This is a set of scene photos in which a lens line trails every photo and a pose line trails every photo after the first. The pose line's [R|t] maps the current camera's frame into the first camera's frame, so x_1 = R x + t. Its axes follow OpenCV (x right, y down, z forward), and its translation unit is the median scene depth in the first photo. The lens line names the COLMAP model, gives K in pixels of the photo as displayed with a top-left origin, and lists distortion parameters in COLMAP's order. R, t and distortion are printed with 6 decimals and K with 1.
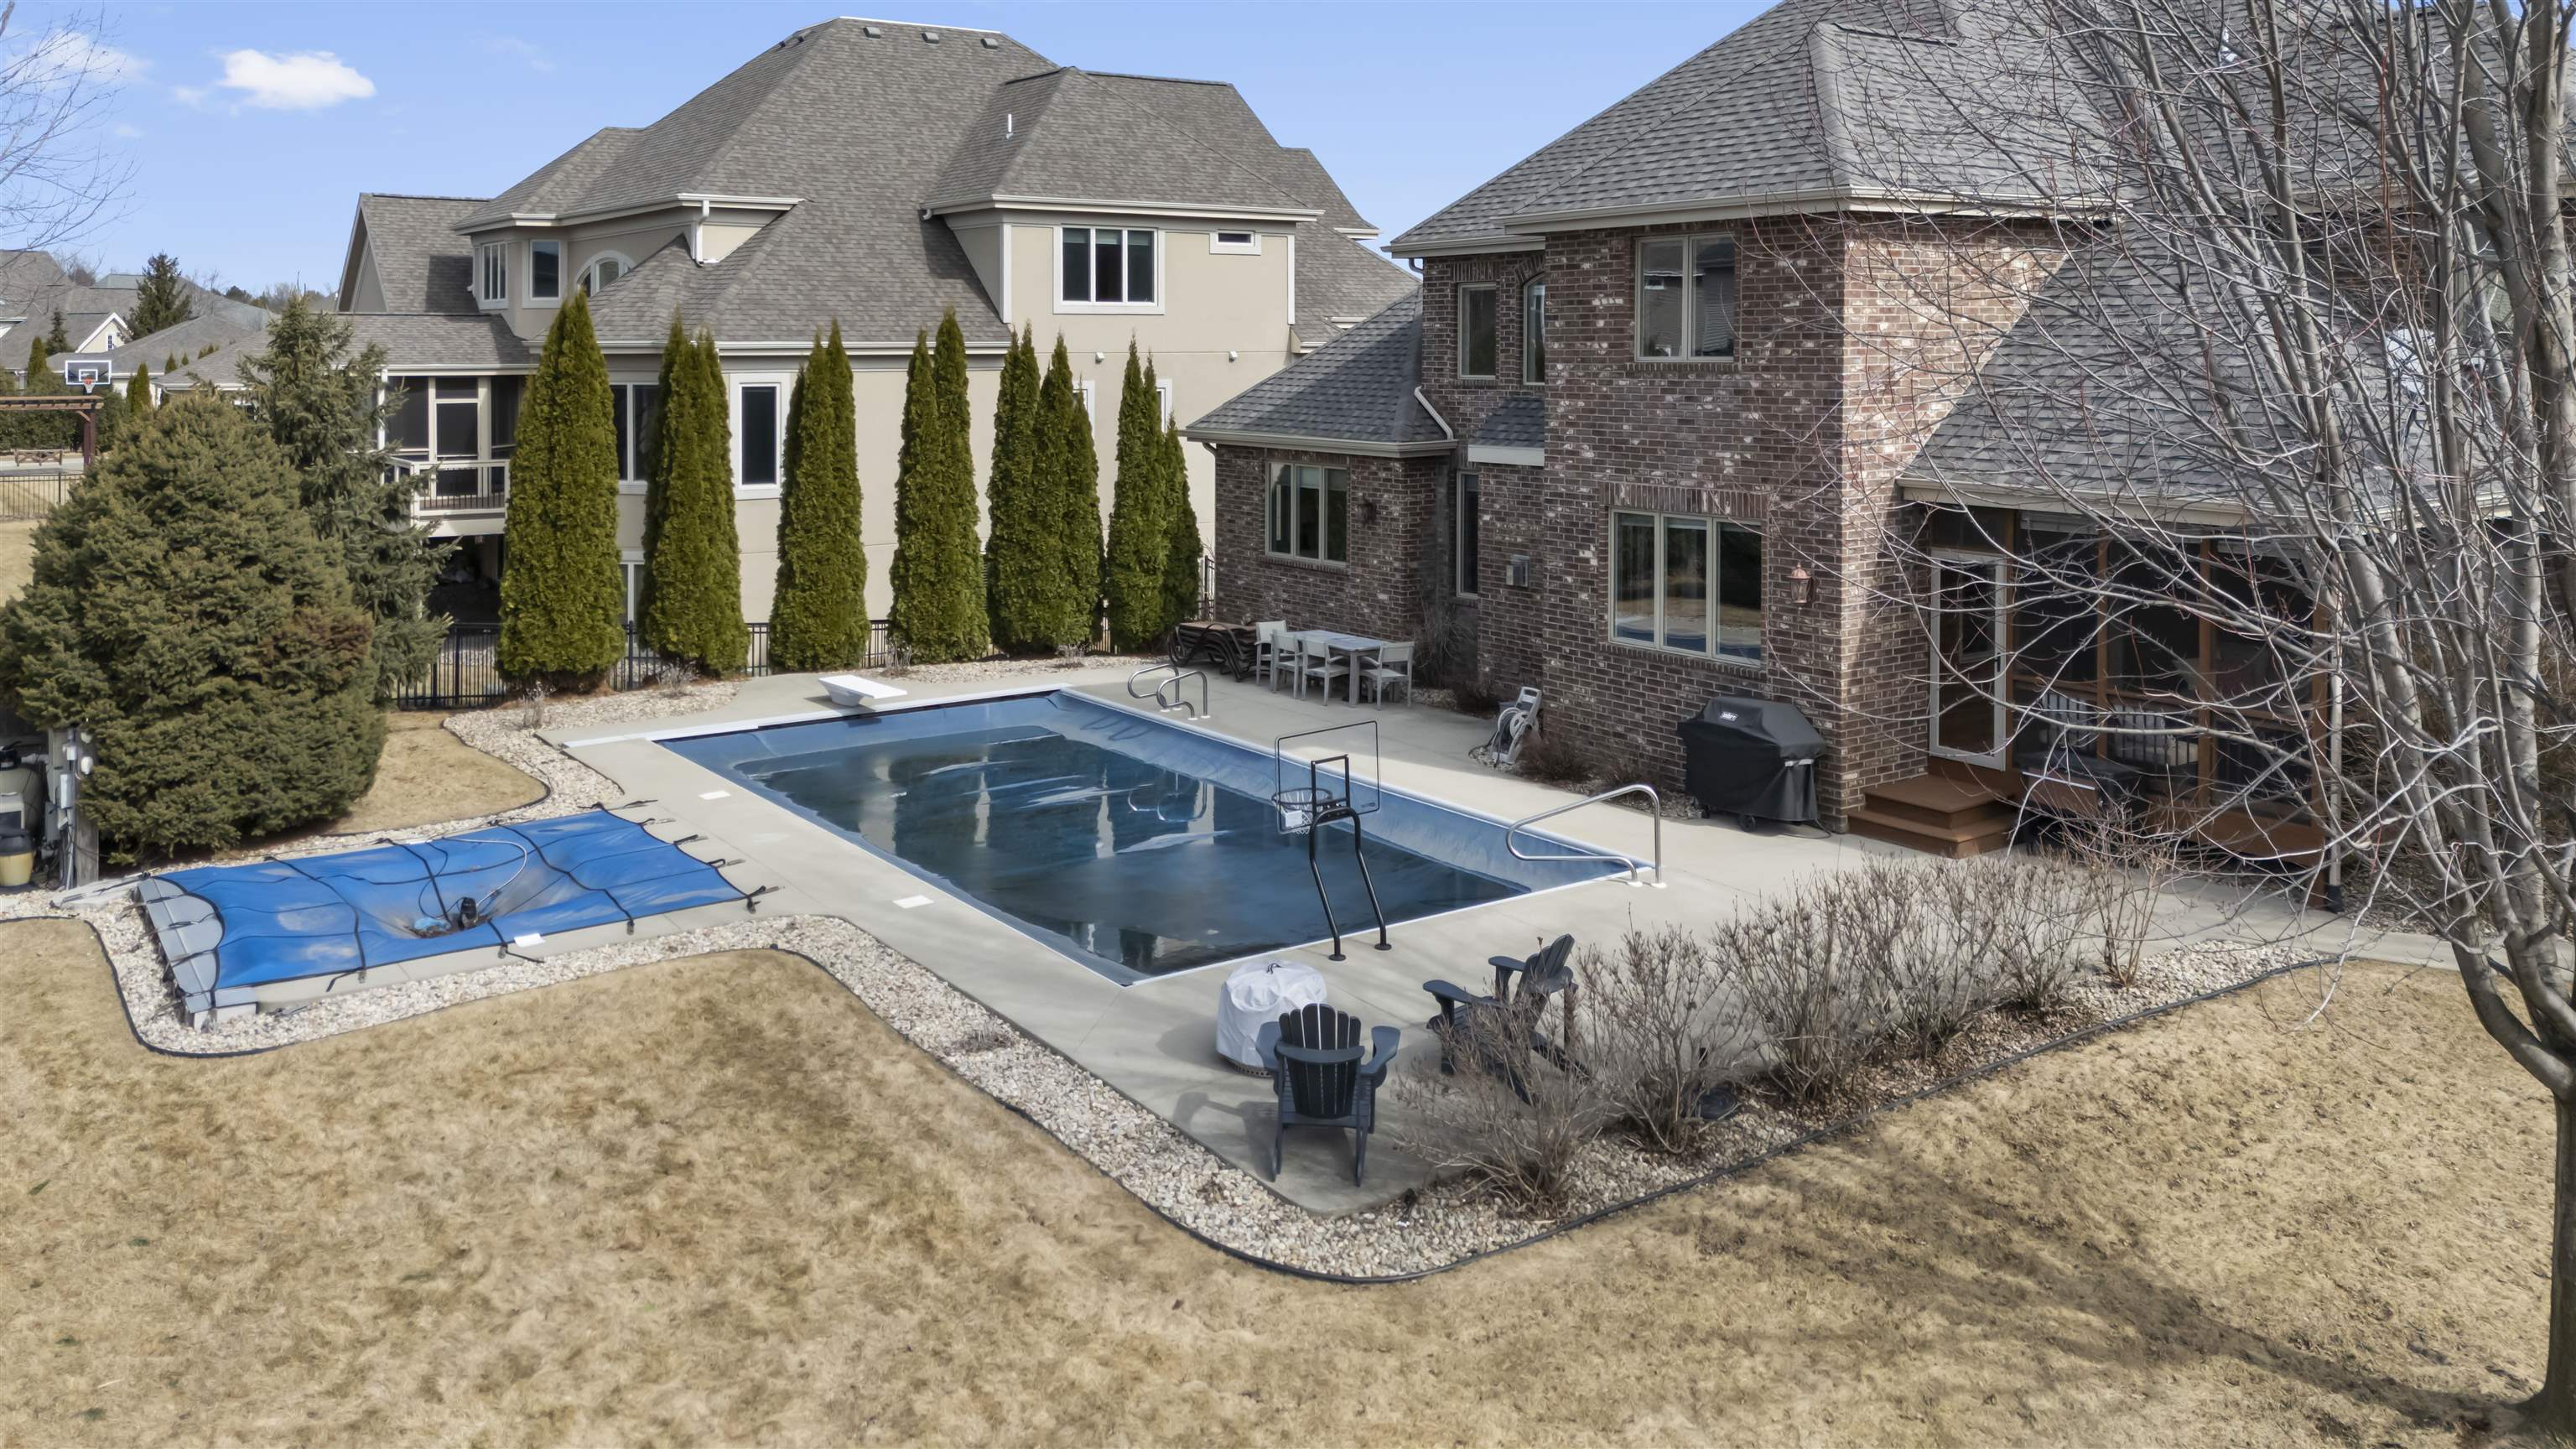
lens RADIAL K [[1897.0, 0, 1288.0], [0, 1897.0, 724.5], [0, 0, 1]] dist [0.059618, -0.064970]
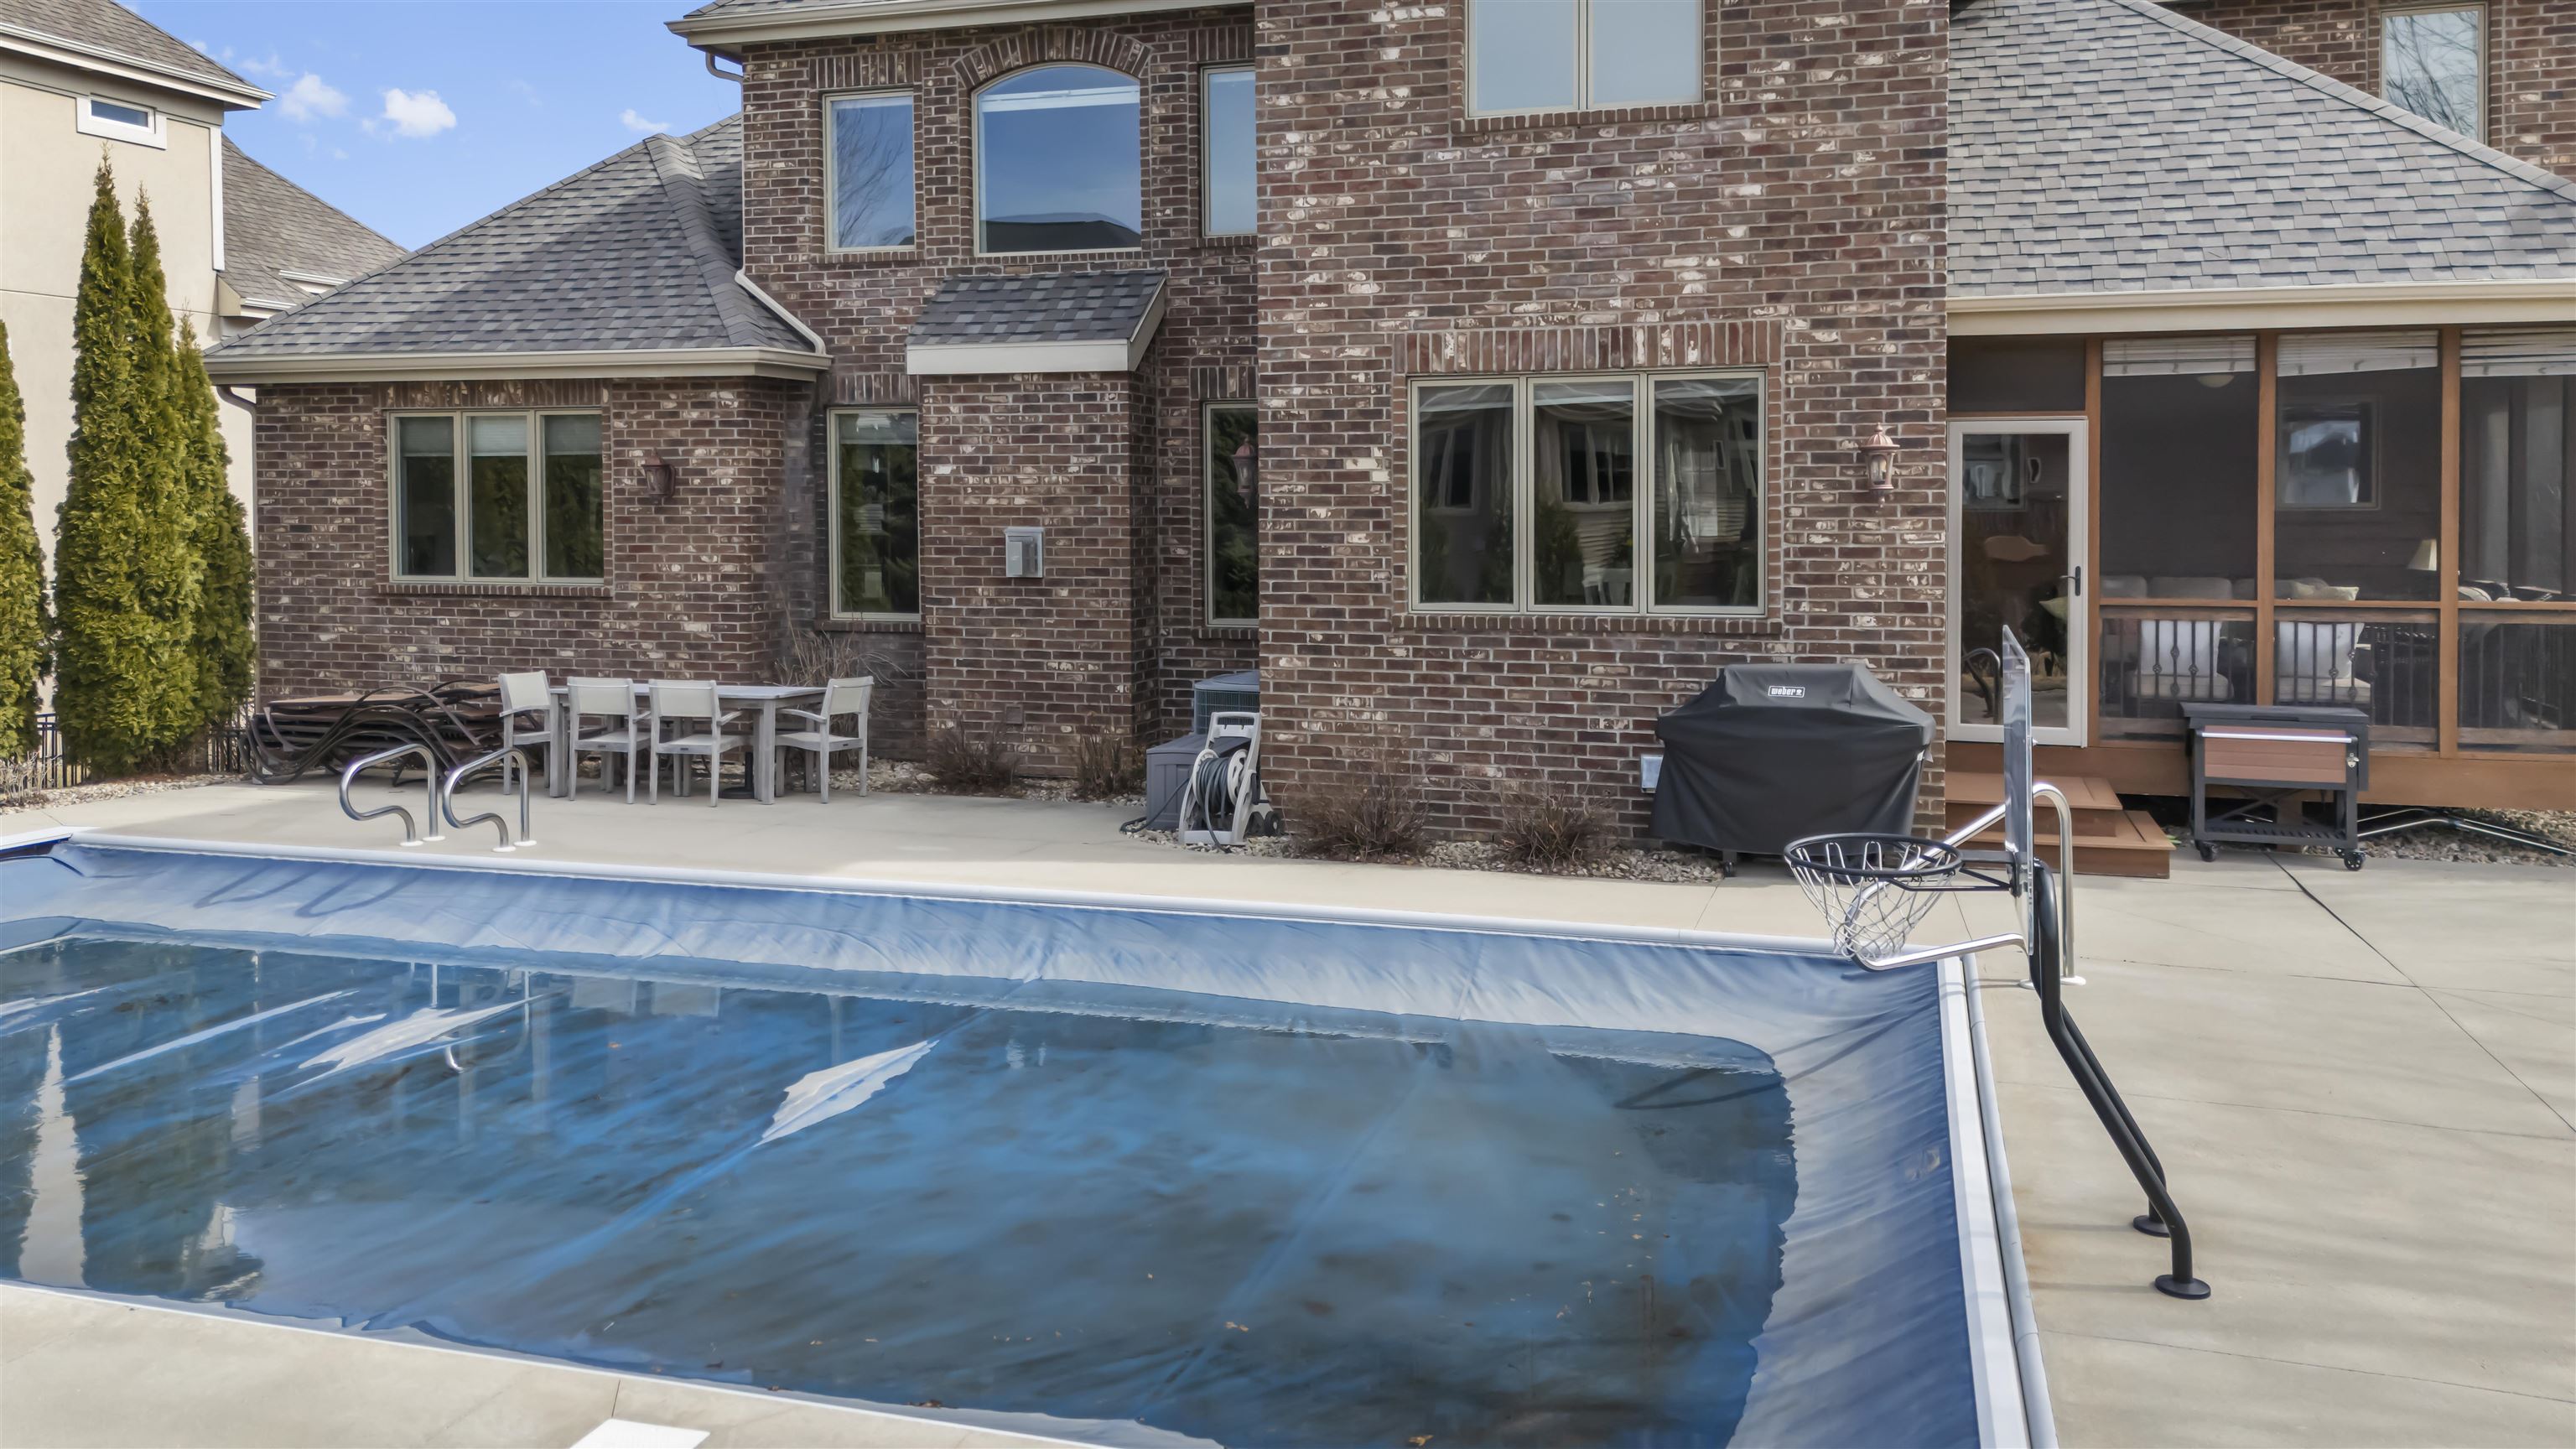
lens RADIAL K [[1882.5, 0, 1344.1], [0, 1882.5, 689.0], [0, 0, 1]] dist [0.104217, -0.127412]
pose [[0.780763, -0.057447, 0.622181, -0.193530], [0.118647, 0.991278, -0.057362, 0.009912], [-0.613459, 0.118606, 0.780769, 0.521580]]
